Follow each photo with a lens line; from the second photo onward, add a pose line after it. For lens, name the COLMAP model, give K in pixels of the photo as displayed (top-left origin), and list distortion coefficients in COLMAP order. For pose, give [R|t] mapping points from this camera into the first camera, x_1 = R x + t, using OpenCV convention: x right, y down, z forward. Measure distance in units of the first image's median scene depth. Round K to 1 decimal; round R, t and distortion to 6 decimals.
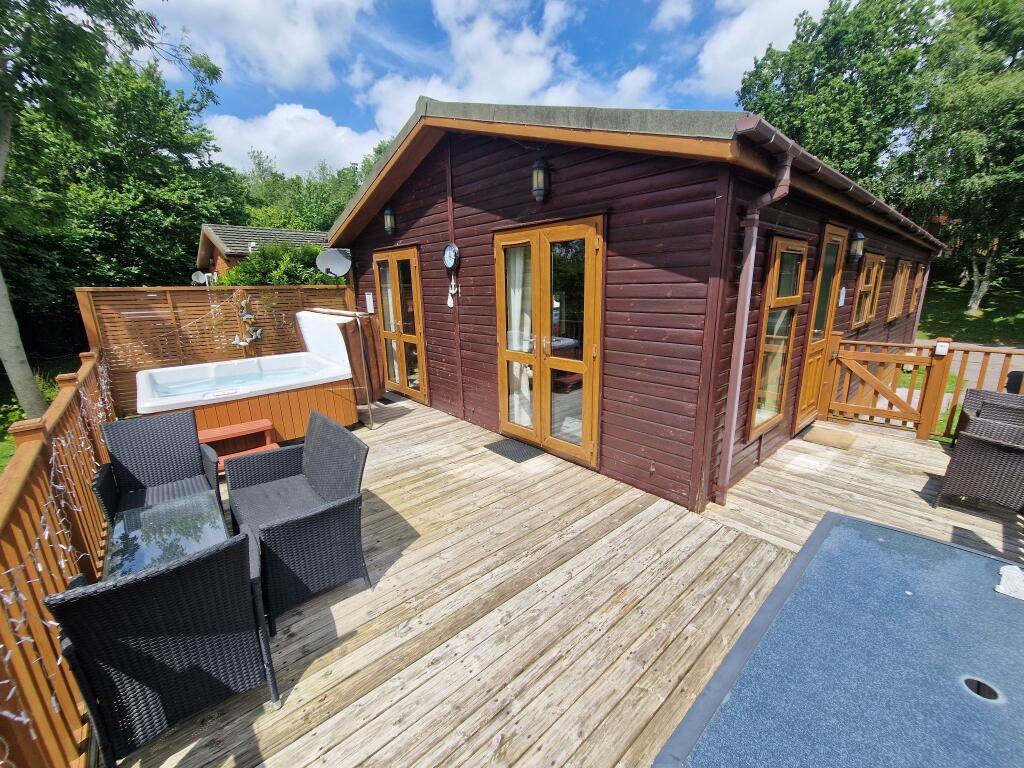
lens RADIAL K [[415.5, 0, 511.7], [0, 415.5, 386.0], [0, 0, 1]] dist [0.003157, -0.000143]
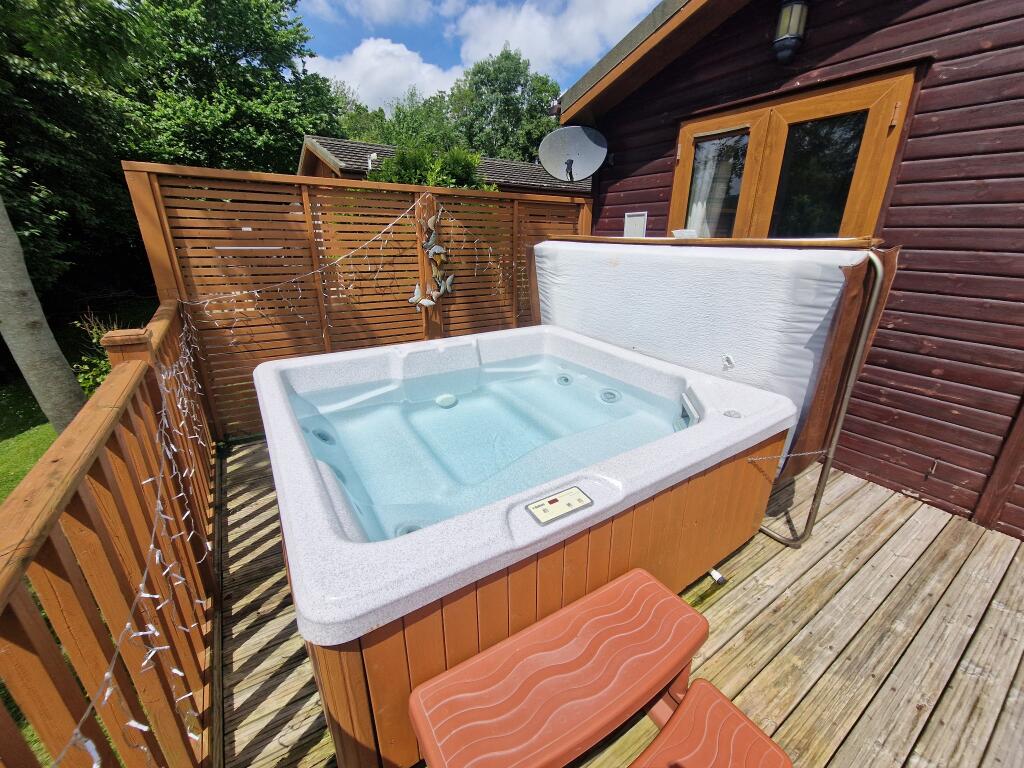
lens RADIAL K [[415.5, 0, 516.5], [0, 415.5, 384.9], [0, 0, 1]] dist [0.003157, -0.000143]
pose [[0.989890, 0.072834, -0.121705, -0.197147], [-0.059871, 0.992458, 0.106971, -0.025939], [0.128579, -0.098603, 0.986785, 0.207872]]
